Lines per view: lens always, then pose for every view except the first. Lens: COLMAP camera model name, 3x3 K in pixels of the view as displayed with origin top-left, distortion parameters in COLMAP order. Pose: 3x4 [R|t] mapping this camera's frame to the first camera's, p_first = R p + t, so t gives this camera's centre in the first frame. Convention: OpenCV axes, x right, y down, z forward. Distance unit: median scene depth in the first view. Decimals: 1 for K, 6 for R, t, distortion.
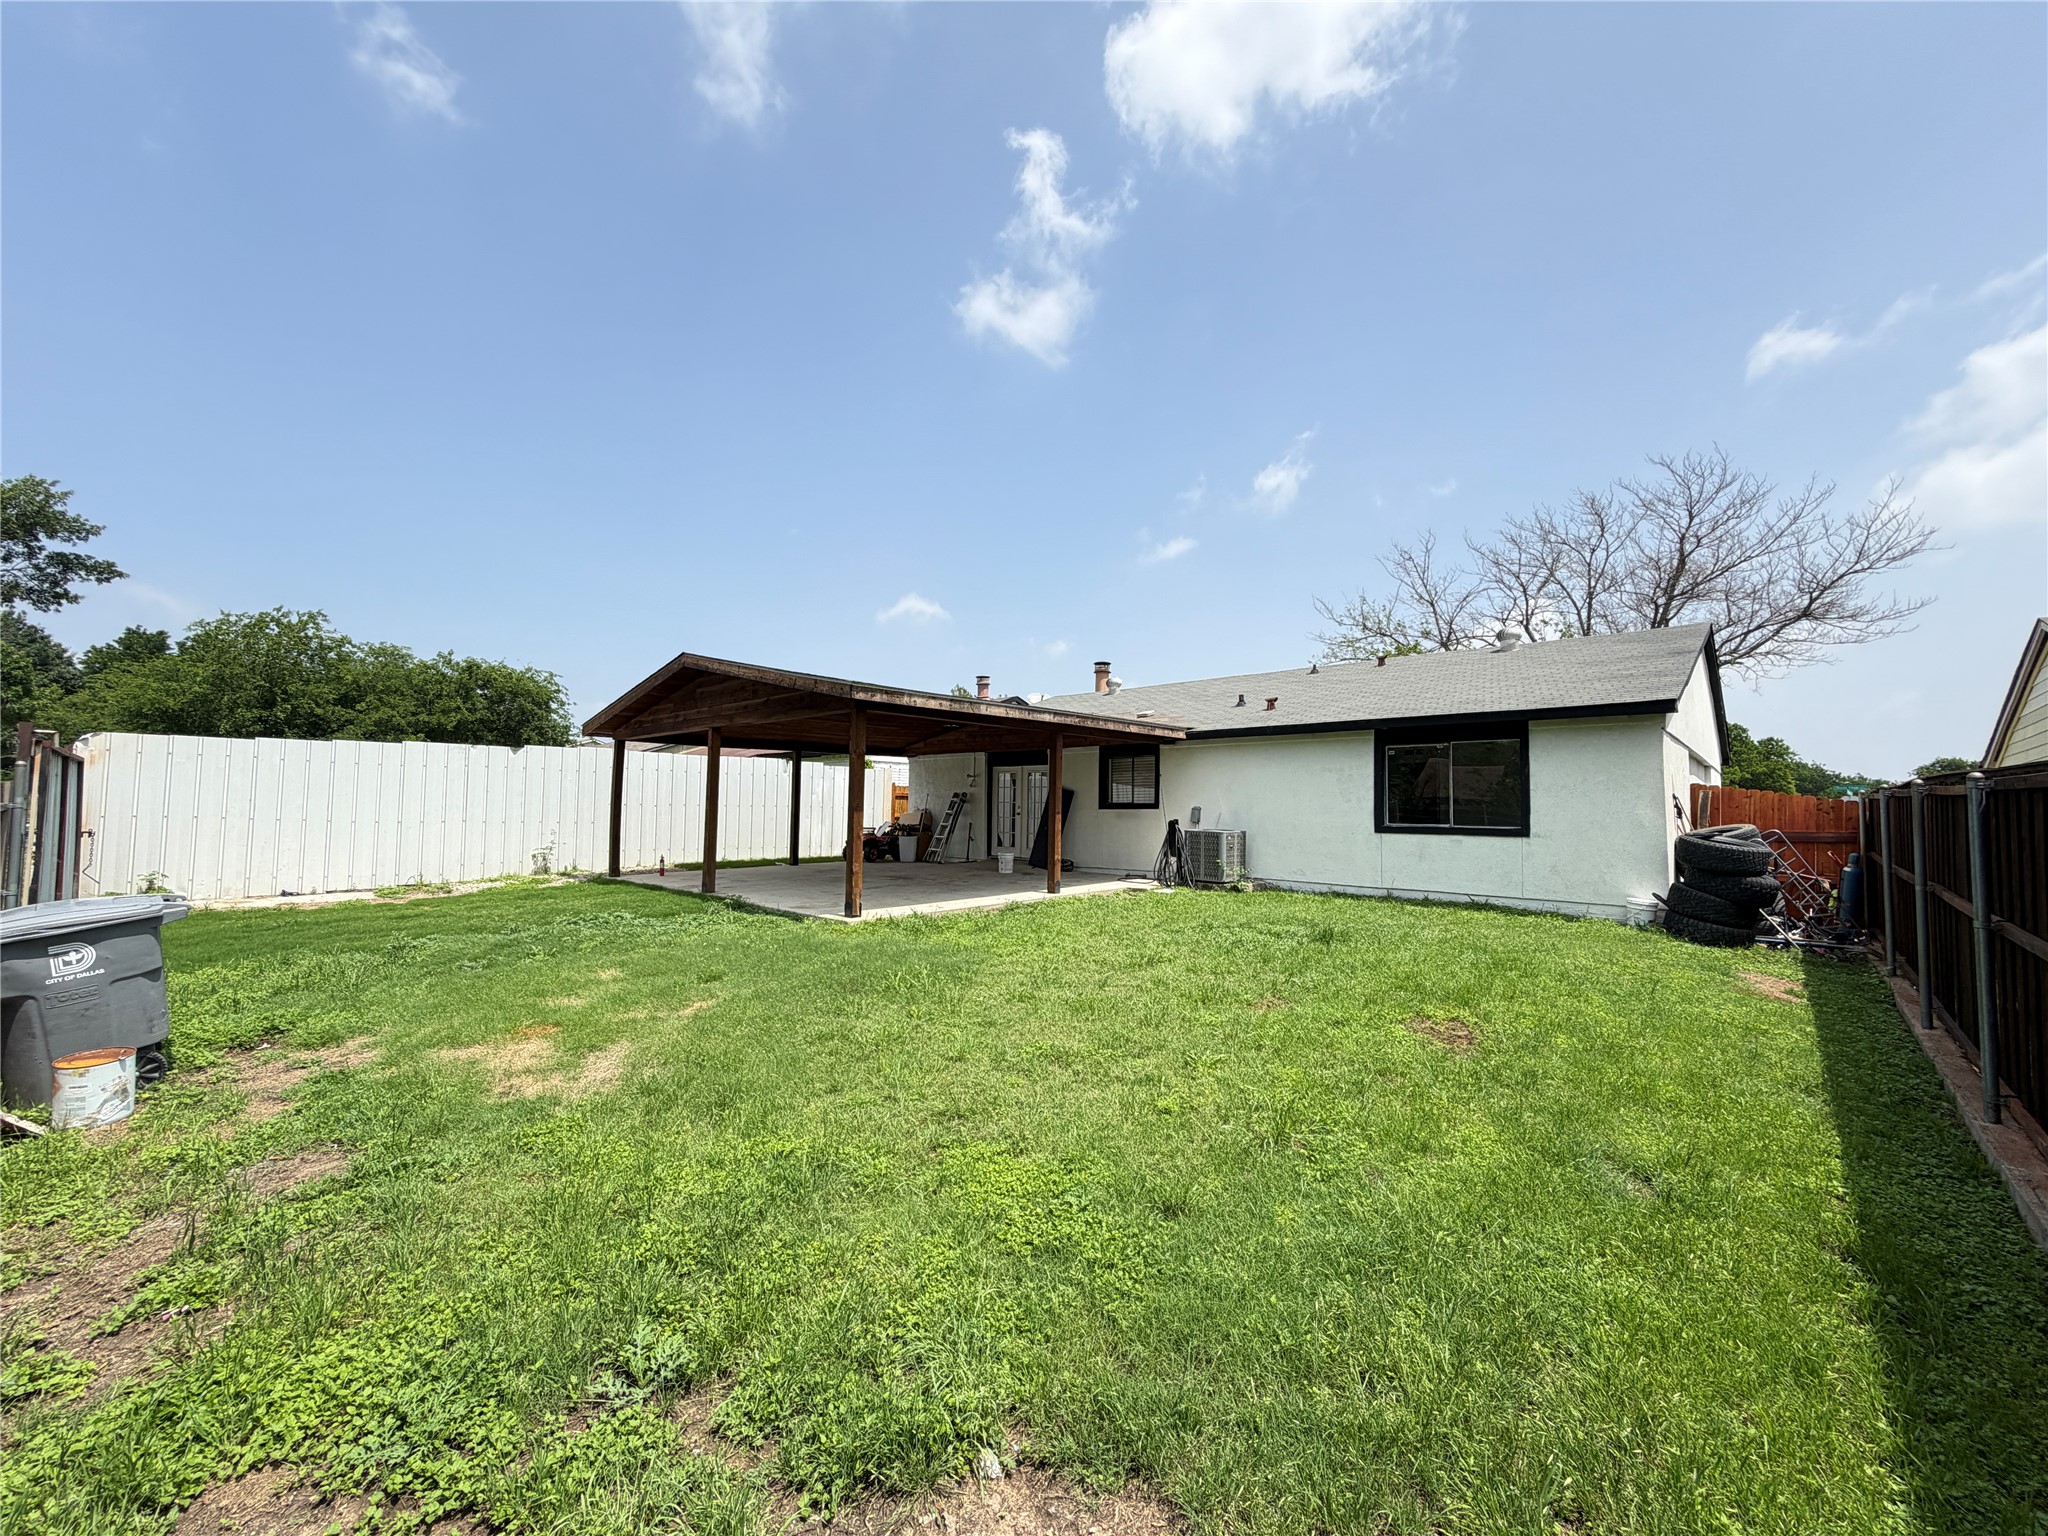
lens RADIAL K [[821.1, 0, 1032.5], [0, 821.1, 765.4], [0, 0, 1]] dist [-0.000496, 0.000743]
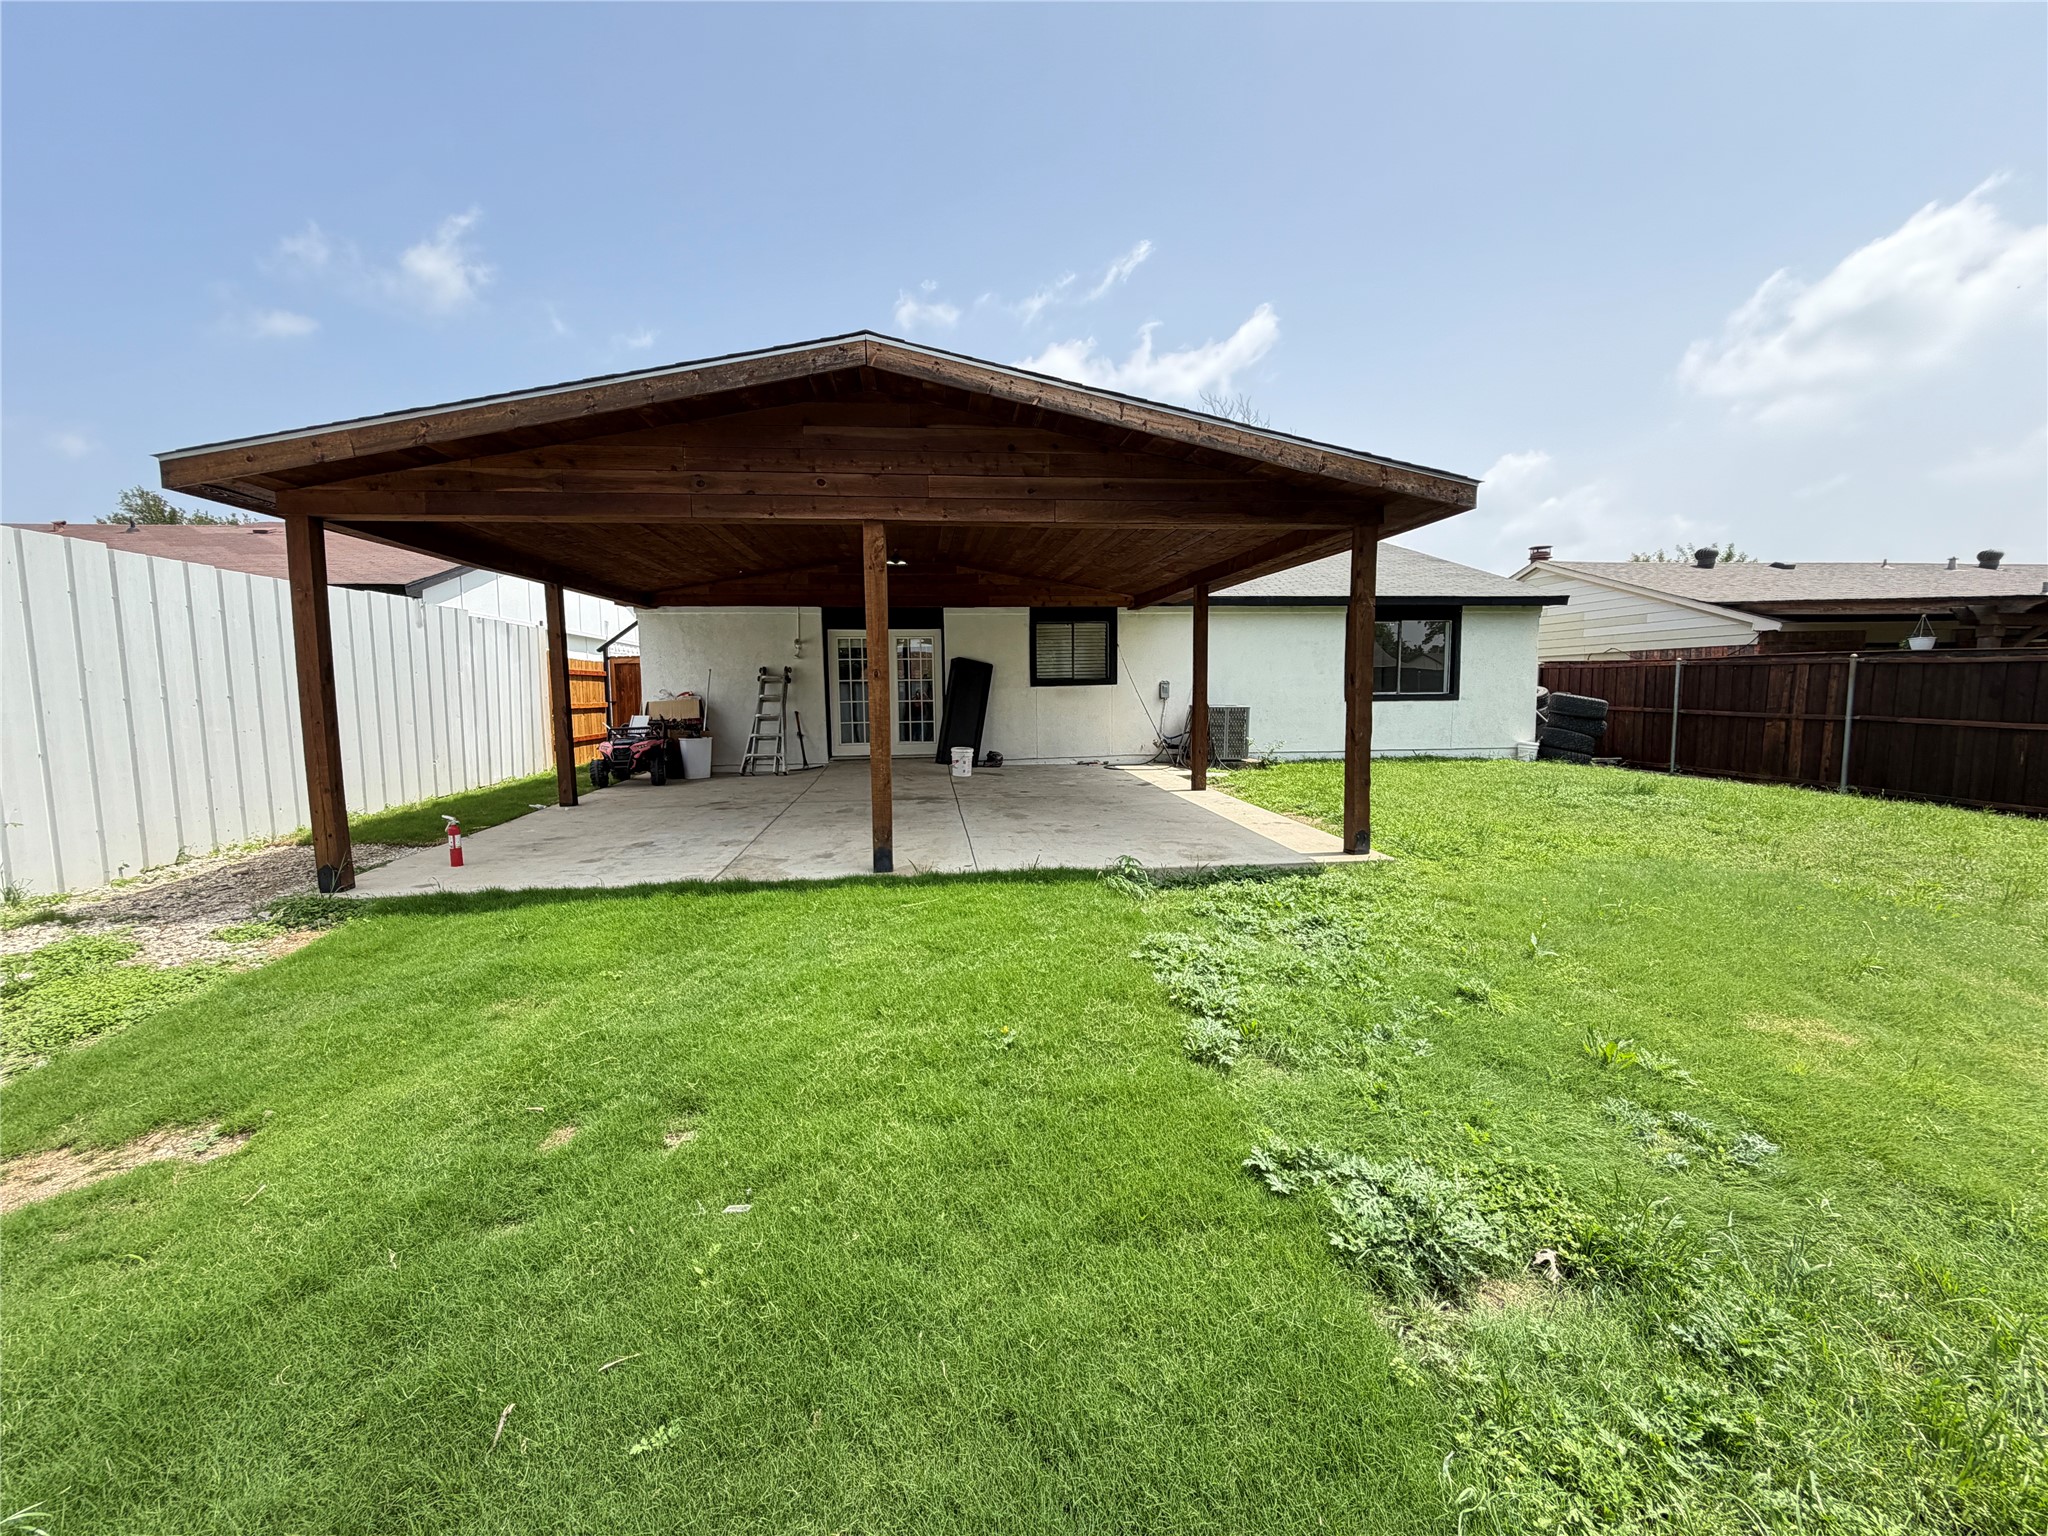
lens RADIAL K [[821.1, 0, 1031.9], [0, 821.1, 761.8], [0, 0, 1]] dist [-0.000496, 0.000743]
pose [[0.629906, -0.097653, 0.770508, -0.645919], [-0.023751, 0.989178, 0.144785, 0.012328], [-0.776308, -0.109501, 0.620769, 0.591948]]
